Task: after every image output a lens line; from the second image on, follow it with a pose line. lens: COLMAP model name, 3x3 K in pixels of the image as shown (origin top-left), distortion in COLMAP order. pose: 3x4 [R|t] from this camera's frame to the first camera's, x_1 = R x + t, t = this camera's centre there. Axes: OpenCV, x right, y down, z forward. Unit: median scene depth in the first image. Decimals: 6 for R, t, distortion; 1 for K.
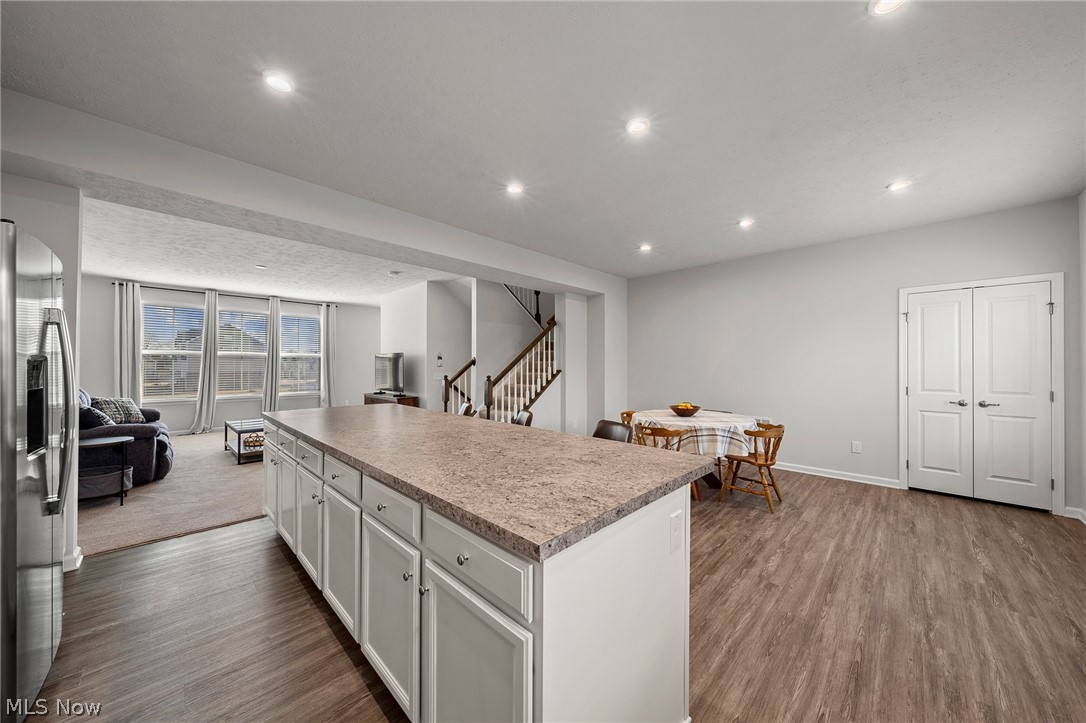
lens RADIAL K [[372.7, 0, 548.0], [0, 372.7, 364.0], [0, 0, 1]] dist [-0.003063, 0.000640]
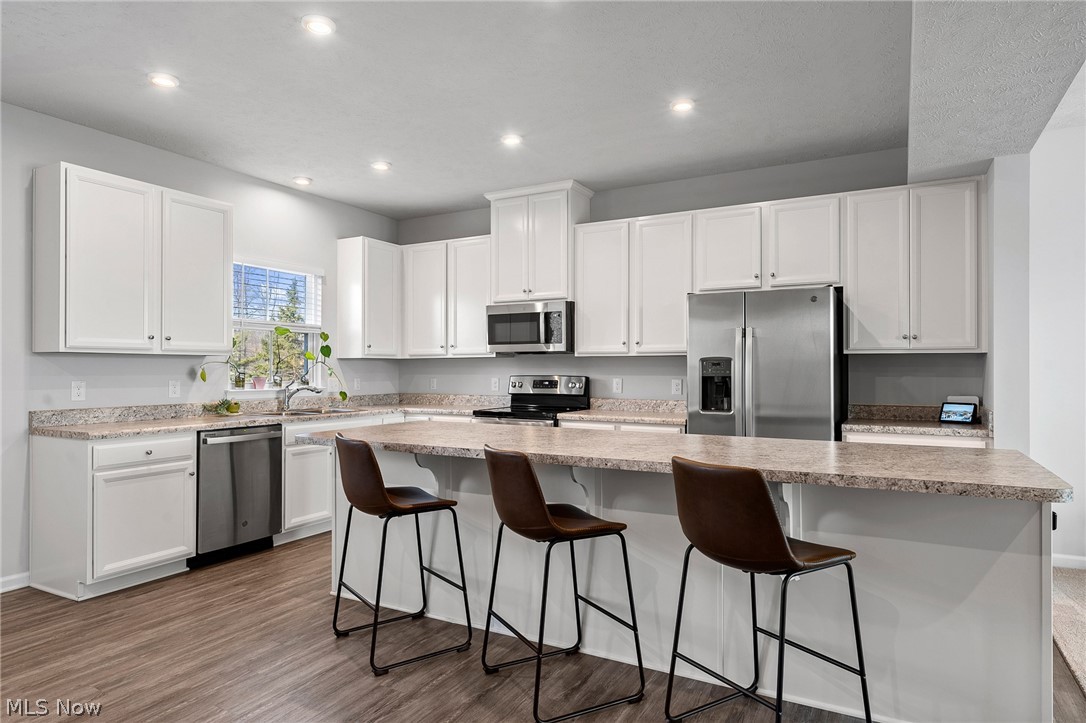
lens RADIAL K [[645.1, 0, 547.5], [0, 645.1, 371.8], [0, 0, 1]] dist [0.001573, 0.001021]
pose [[-0.965172, -0.003241, -0.261595, 0.138146], [-0.002965, 0.999995, -0.001450, 0.032583], [0.261598, -0.000624, -0.965177, 2.295211]]
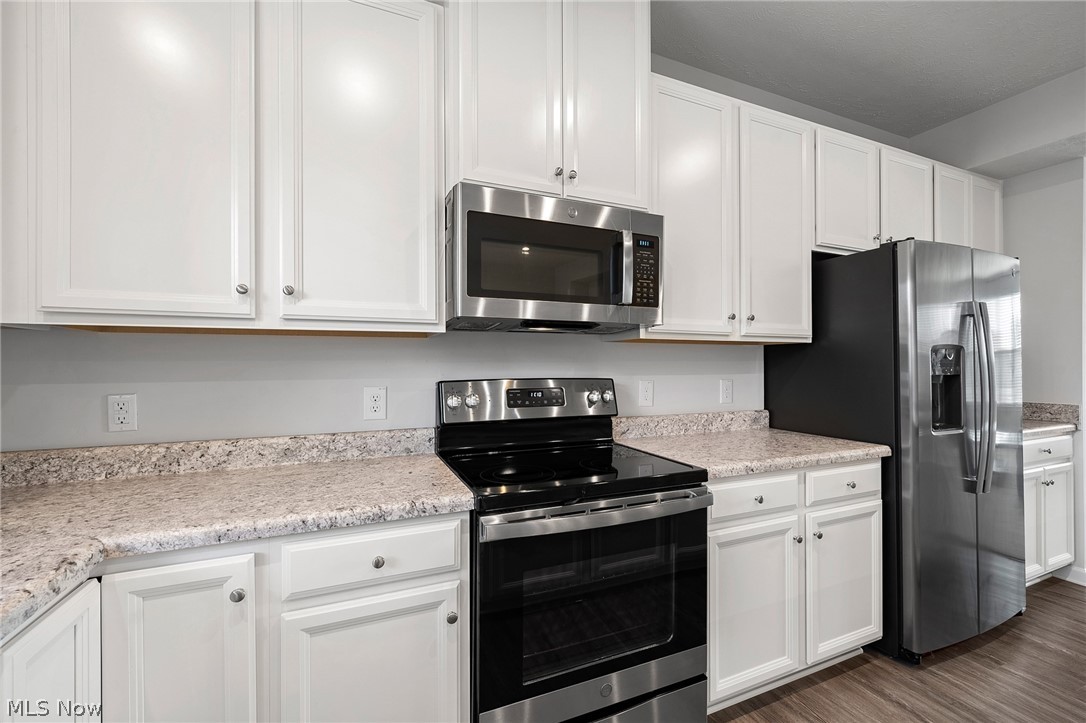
lens RADIAL K [[452.6, 0, 547.4], [0, 452.6, 363.1], [0, 0, 1]] dist [0.000655, 0.000225]
pose [[-0.382802, -0.009975, -0.923777, 0.232815], [0.006059, 0.999893, -0.013308, 0.027216], [0.923811, -0.010691, -0.382701, 0.246353]]
